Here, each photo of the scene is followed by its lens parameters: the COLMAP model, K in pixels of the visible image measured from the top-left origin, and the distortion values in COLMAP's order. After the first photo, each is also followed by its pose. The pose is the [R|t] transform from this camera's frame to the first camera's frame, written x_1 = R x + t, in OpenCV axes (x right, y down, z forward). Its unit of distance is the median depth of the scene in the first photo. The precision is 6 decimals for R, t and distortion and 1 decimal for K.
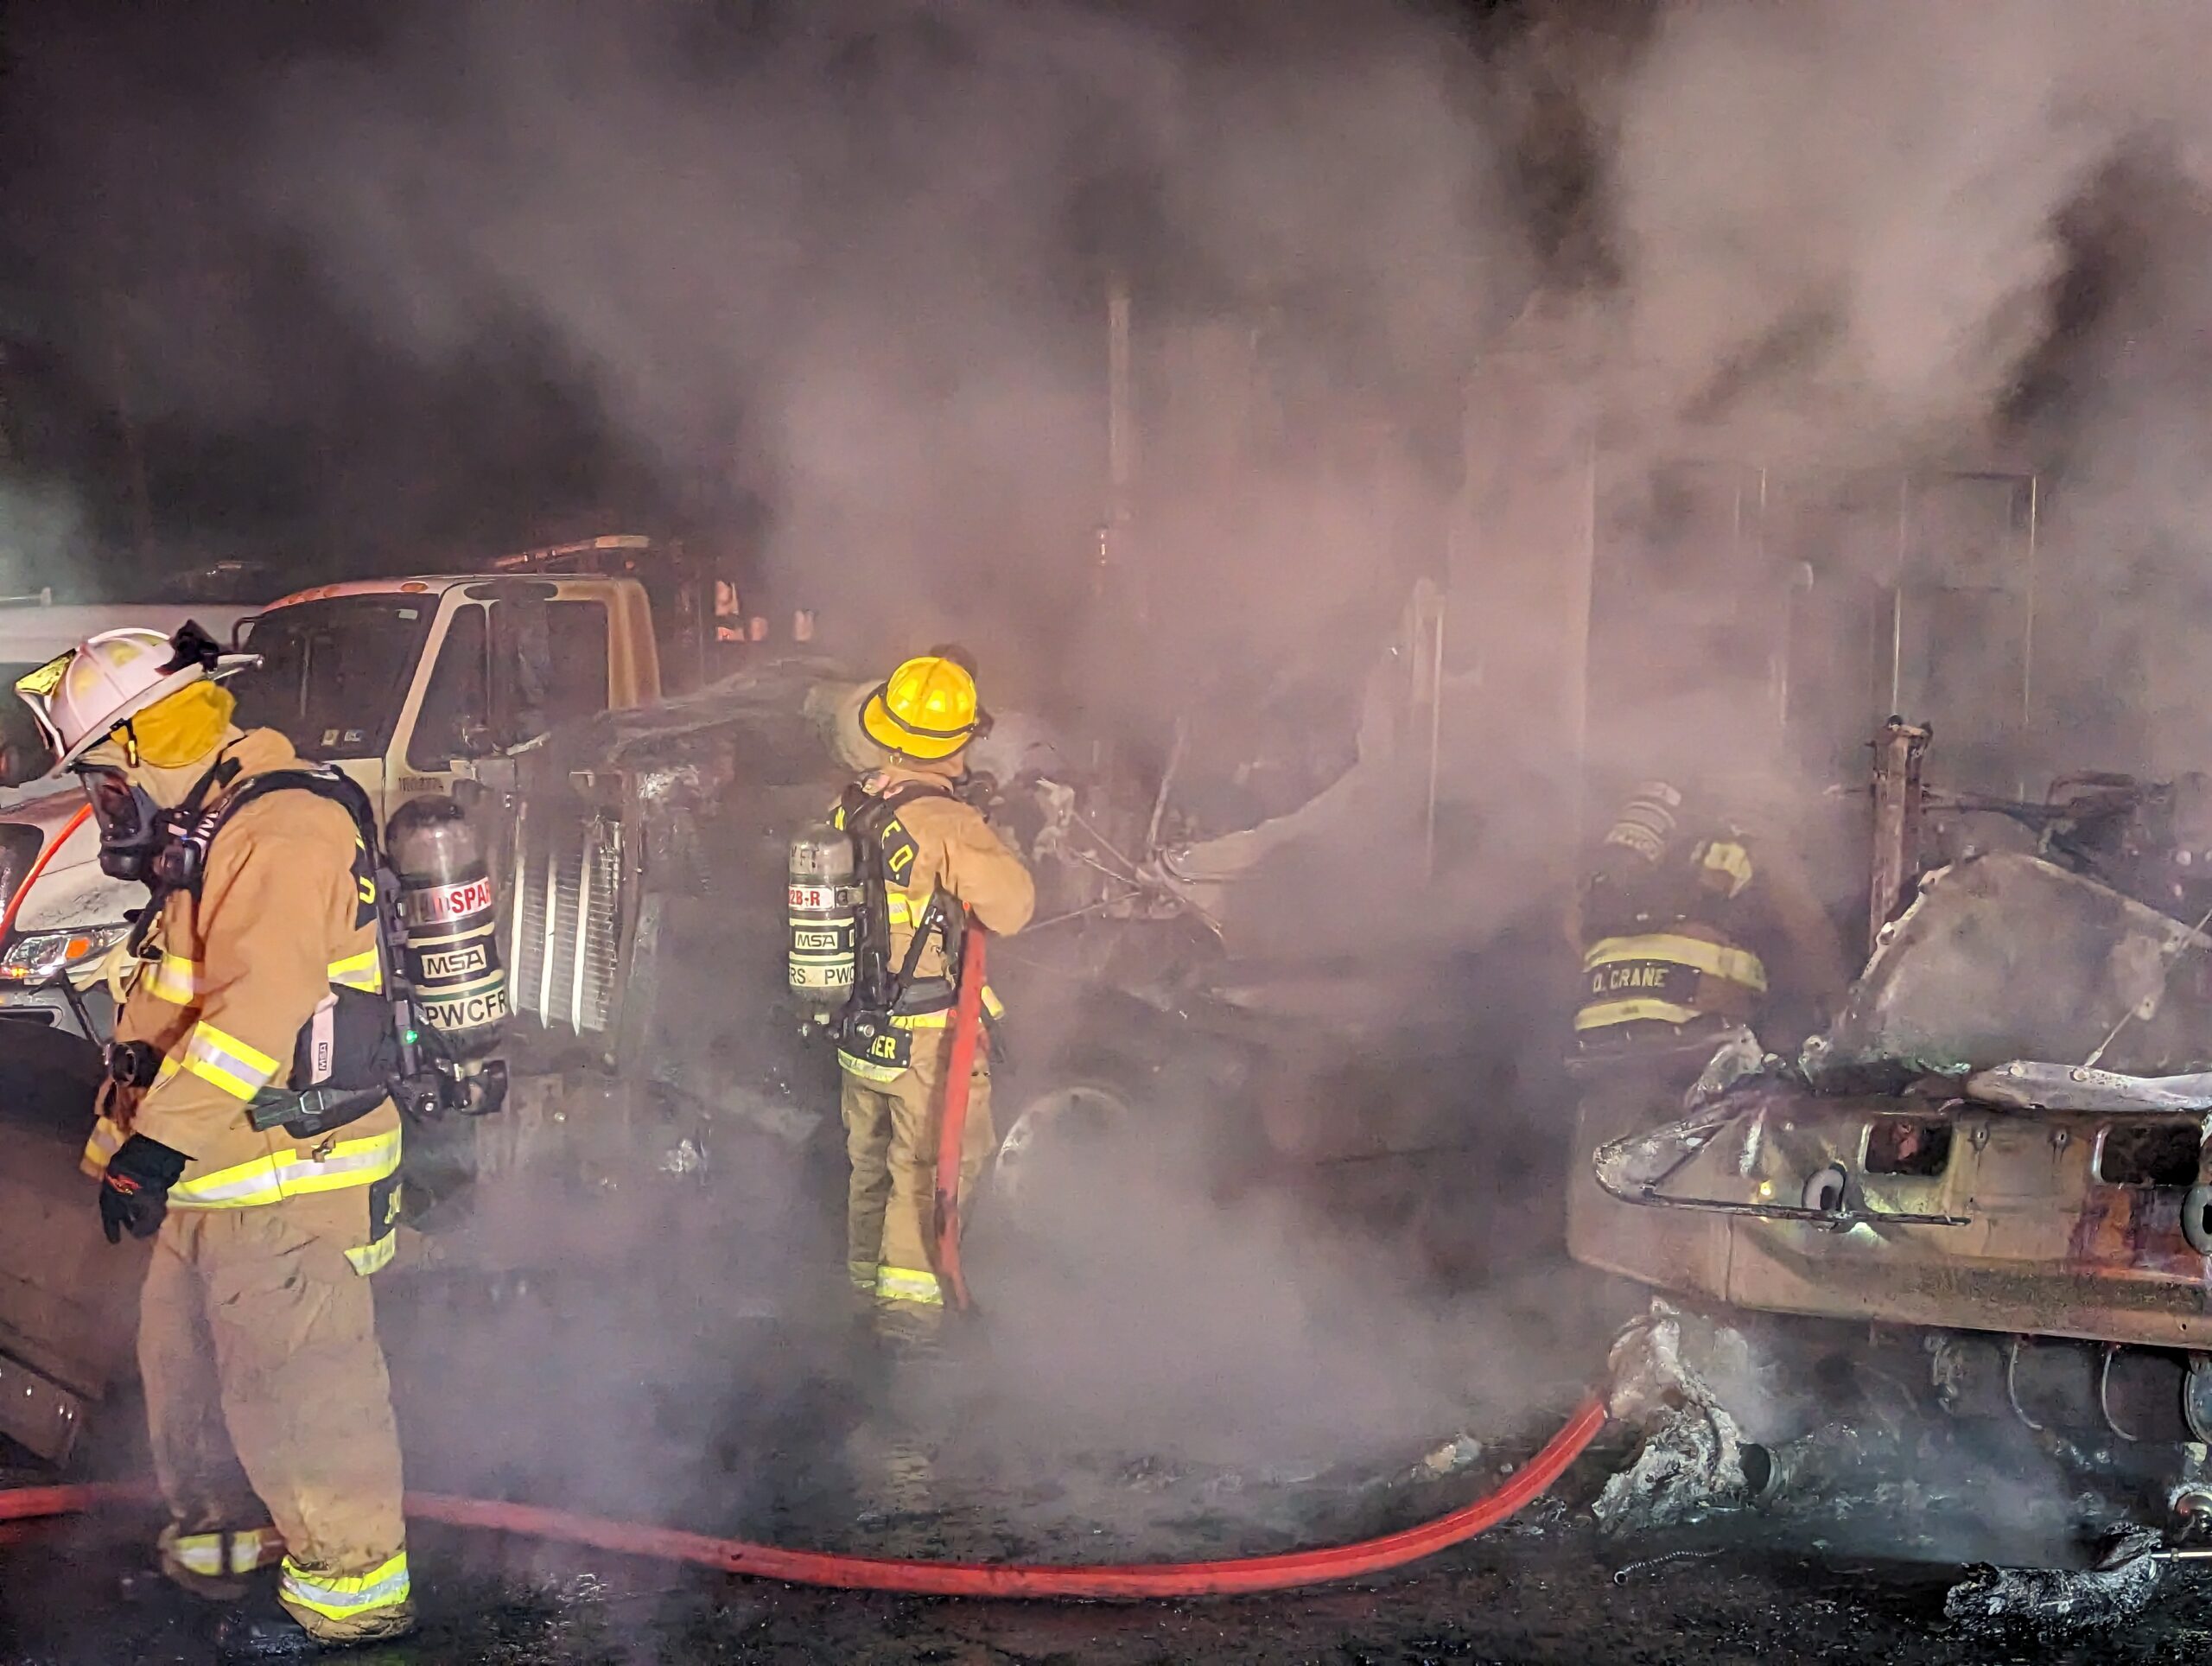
lens RADIAL K [[2833.7, 0, 1095.7], [0, 2833.7, 837.4], [0, 0, 1]] dist [0.038249, 0.000000]
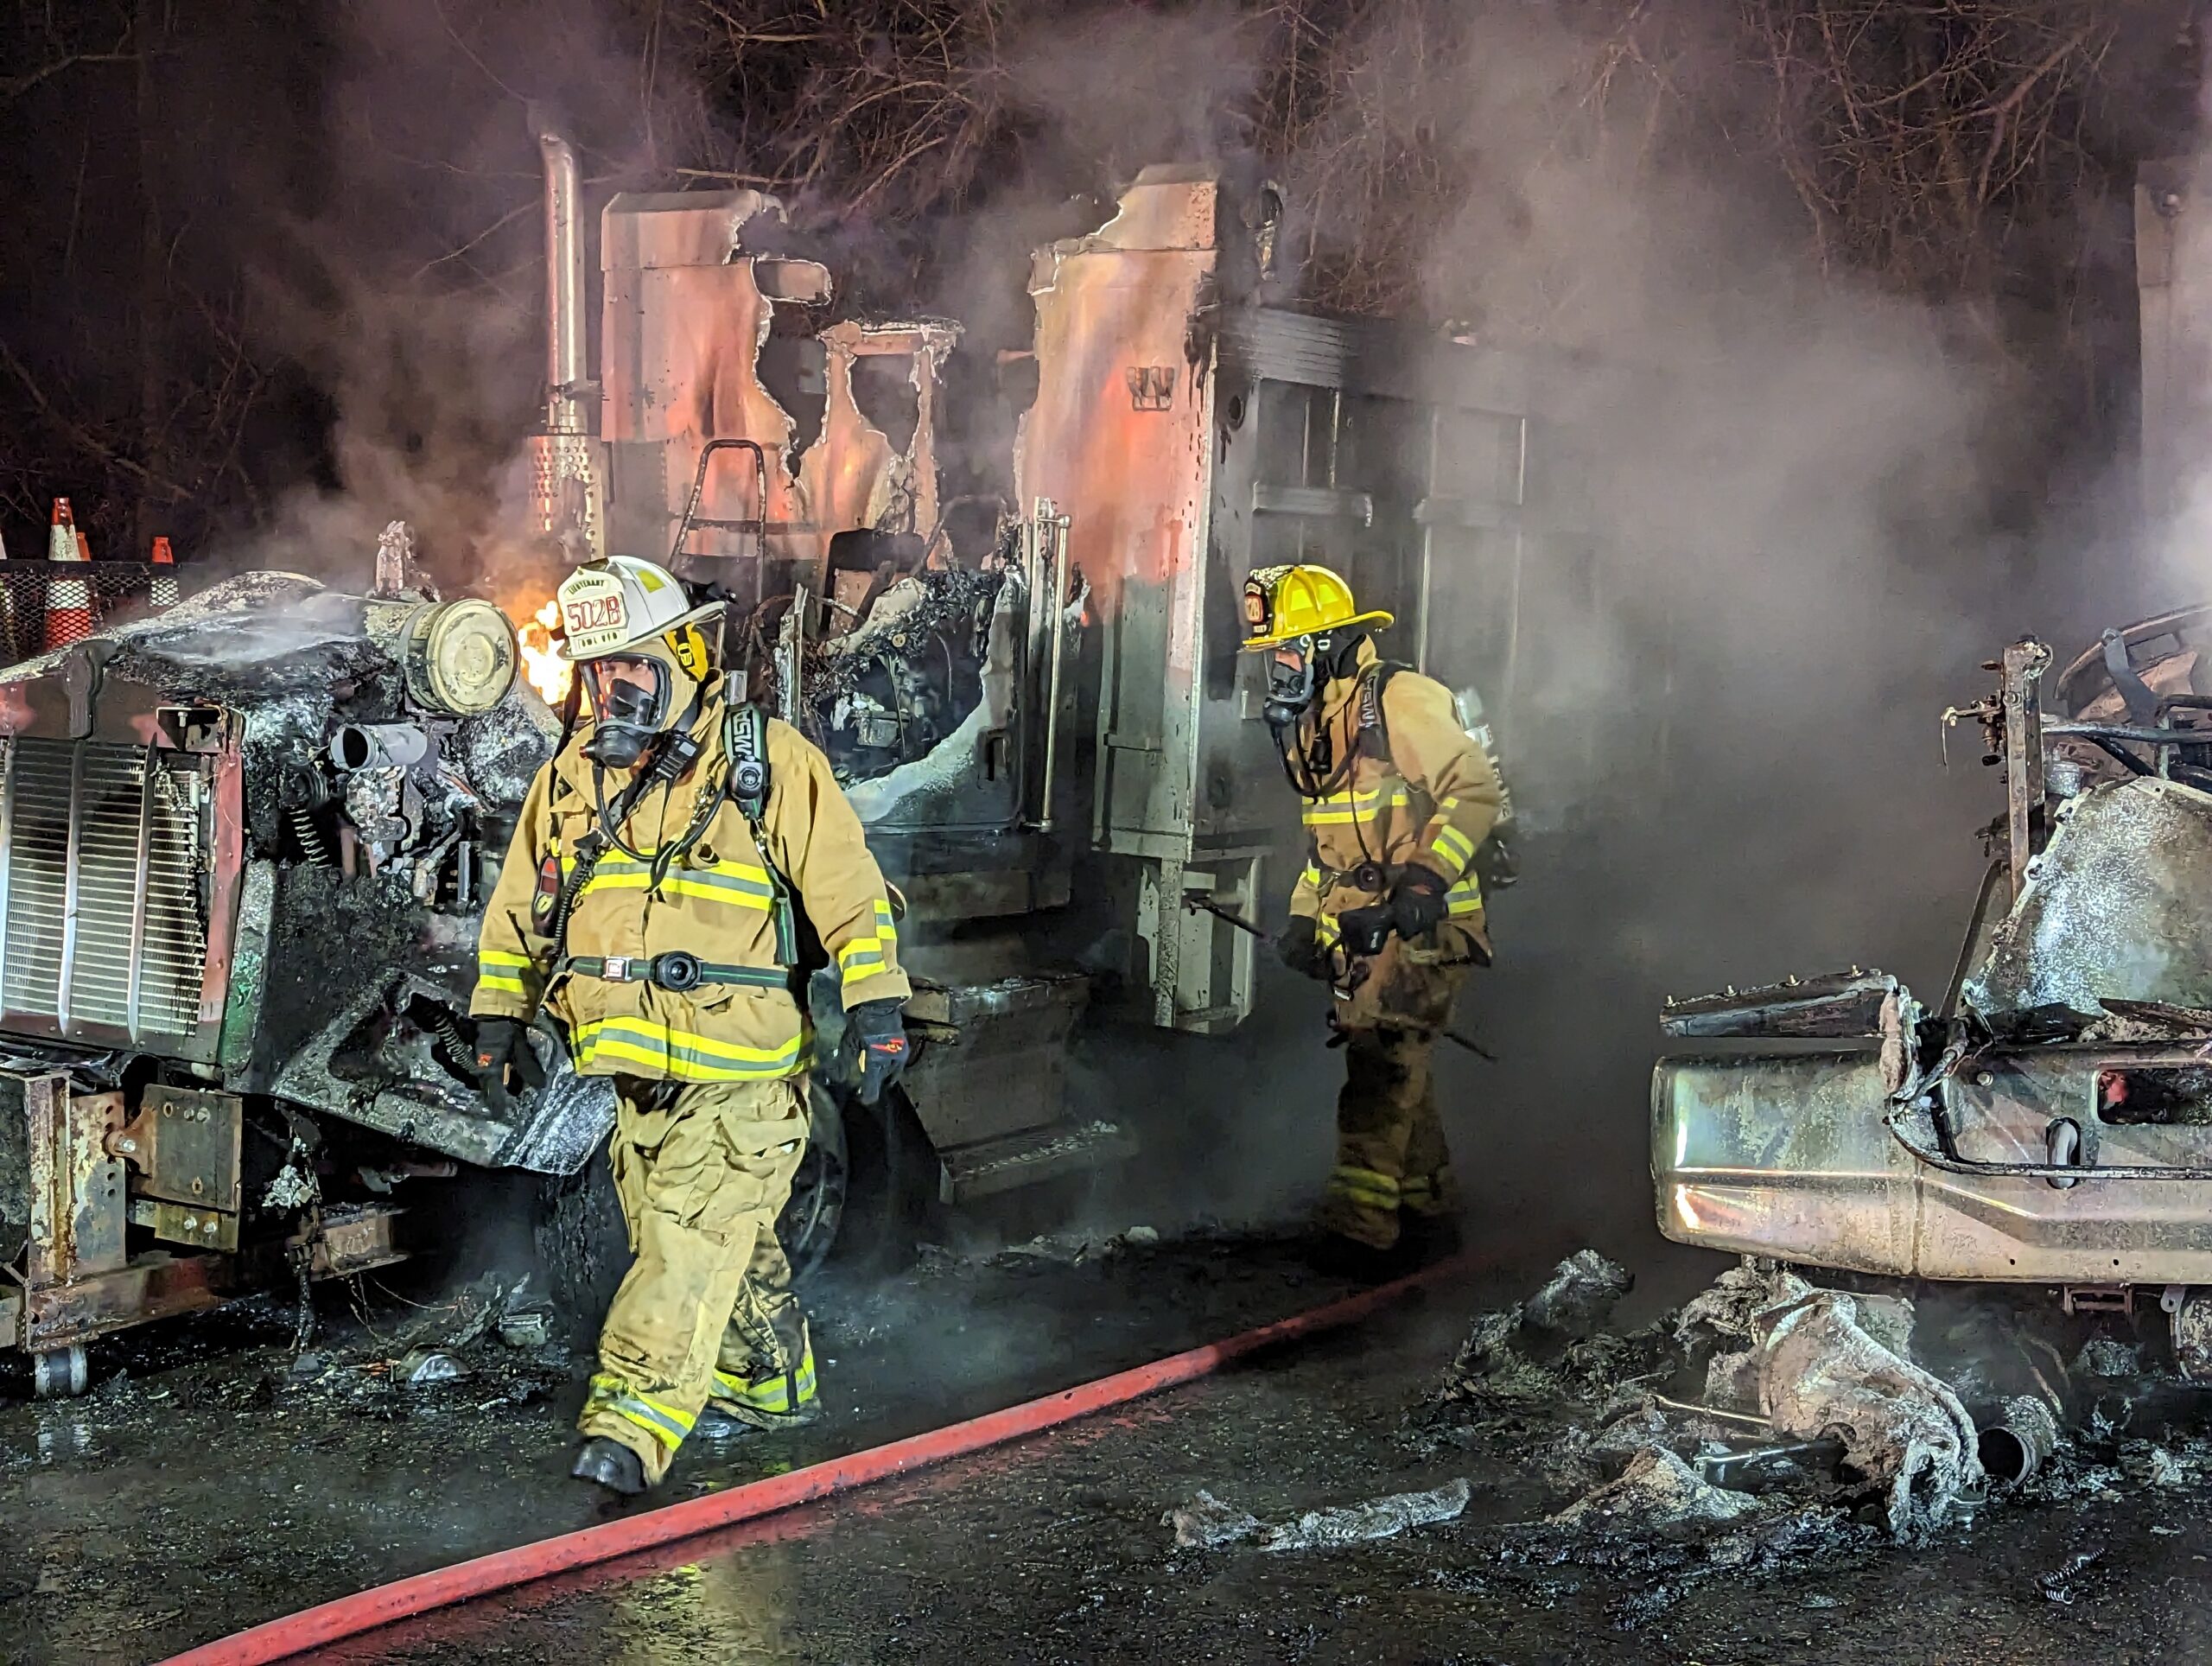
lens RADIAL K [[2833.7, 0, 999.5], [0, 2833.7, 838.4], [0, 0, 1]] dist [0.038249, 0.000000]
pose [[0.924026, -0.017031, 0.381950, -0.269714], [0.012149, 0.999811, 0.015189, 0.004069], [-0.382137, -0.009395, 0.924058, 0.182662]]
